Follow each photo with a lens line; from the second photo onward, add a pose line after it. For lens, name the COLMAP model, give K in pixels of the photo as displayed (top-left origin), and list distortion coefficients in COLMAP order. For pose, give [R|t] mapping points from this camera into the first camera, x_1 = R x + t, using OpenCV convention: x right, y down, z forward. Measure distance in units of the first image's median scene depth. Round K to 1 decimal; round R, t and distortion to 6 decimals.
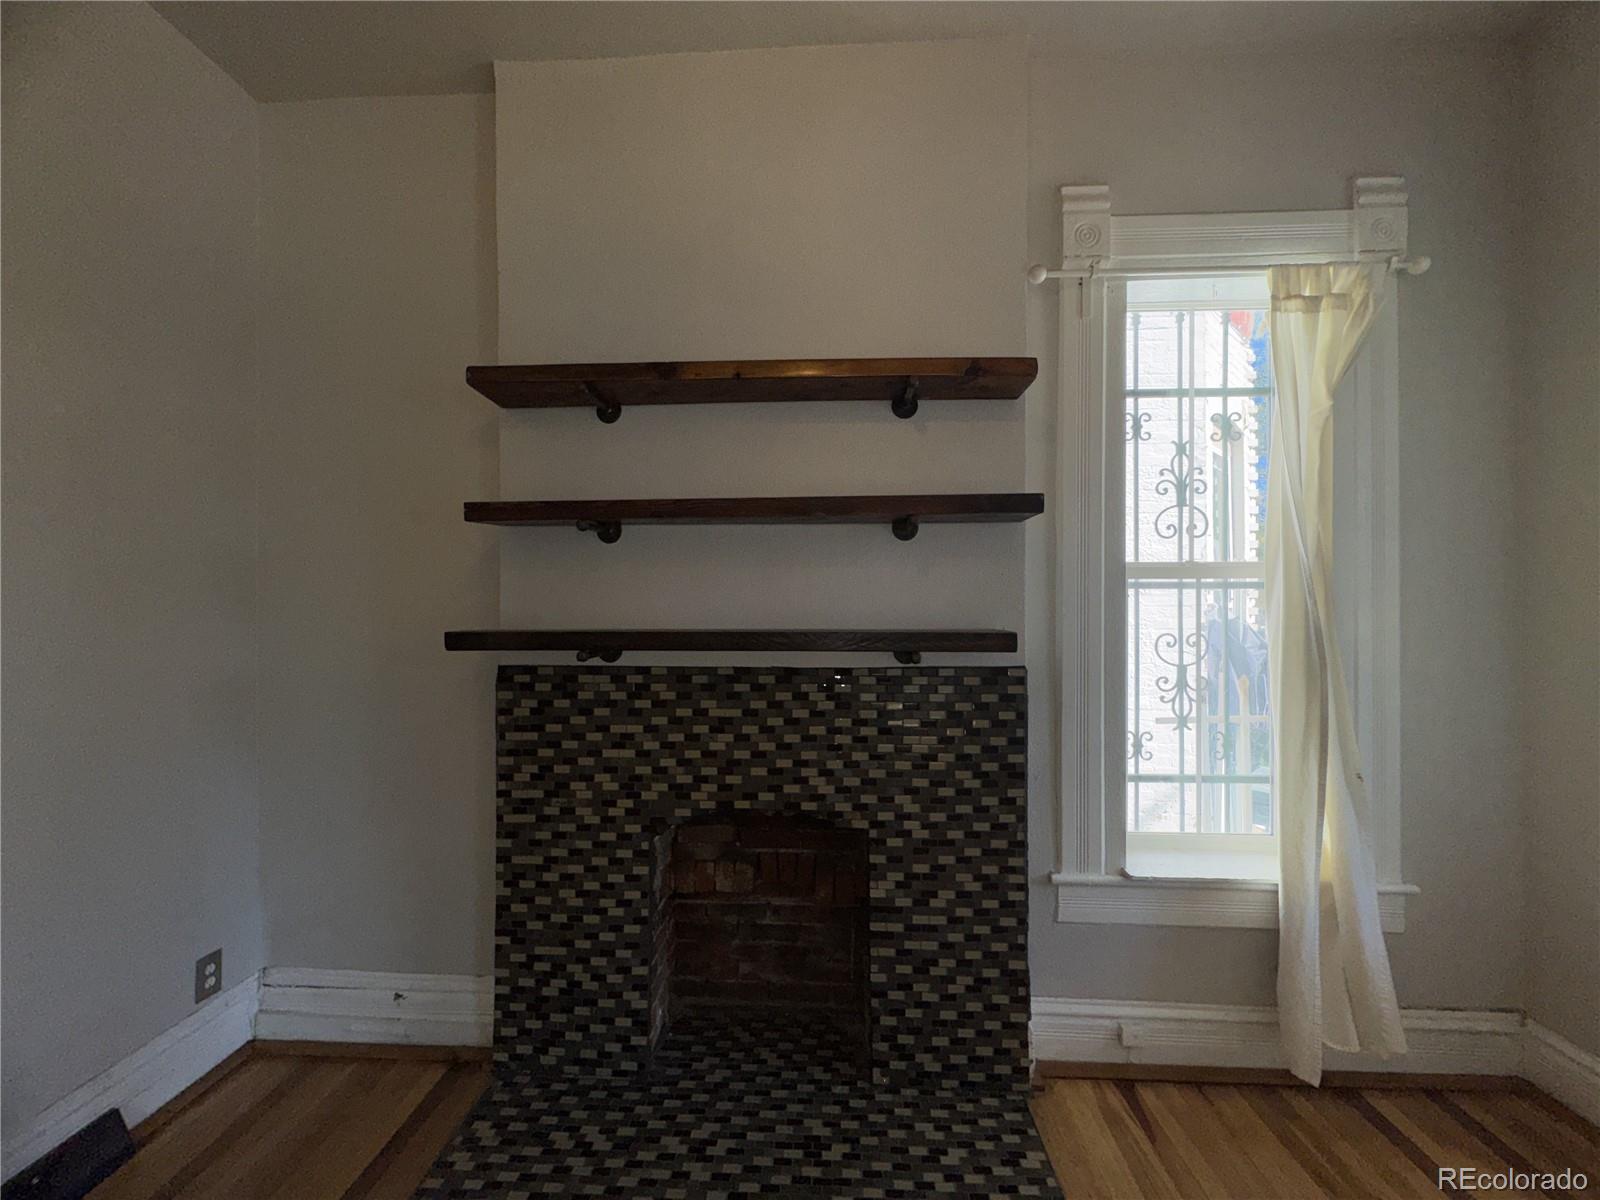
lens RADIAL K [[632.7, 0, 796.7], [0, 632.7, 599.8], [0, 0, 1]] dist [-0.001836, -0.000202]
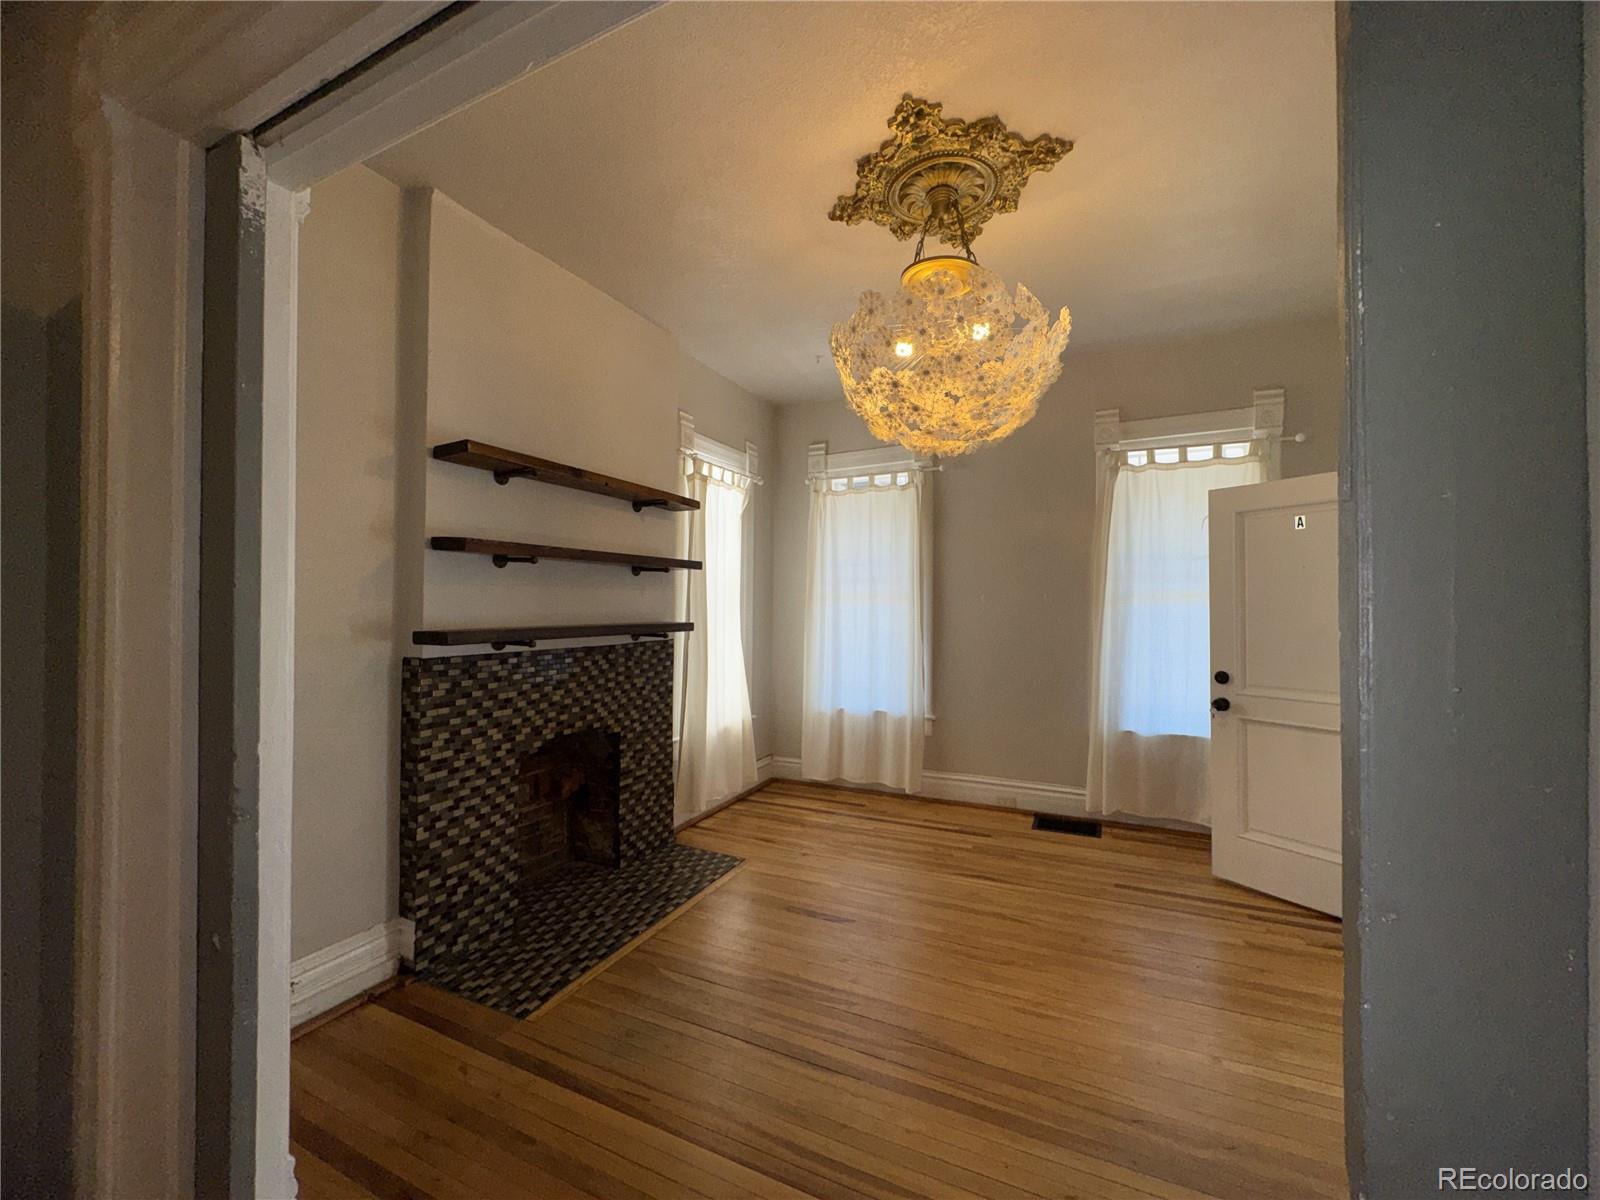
lens RADIAL K [[632.7, 0, 796.7], [0, 632.7, 599.8], [0, 0, 1]] dist [-0.001836, -0.000202]
pose [[0.391940, 0.010319, 0.919933, -1.371484], [-0.013285, 0.999896, -0.005556, -0.018036], [-0.919895, -0.010043, 0.392036, -0.190713]]
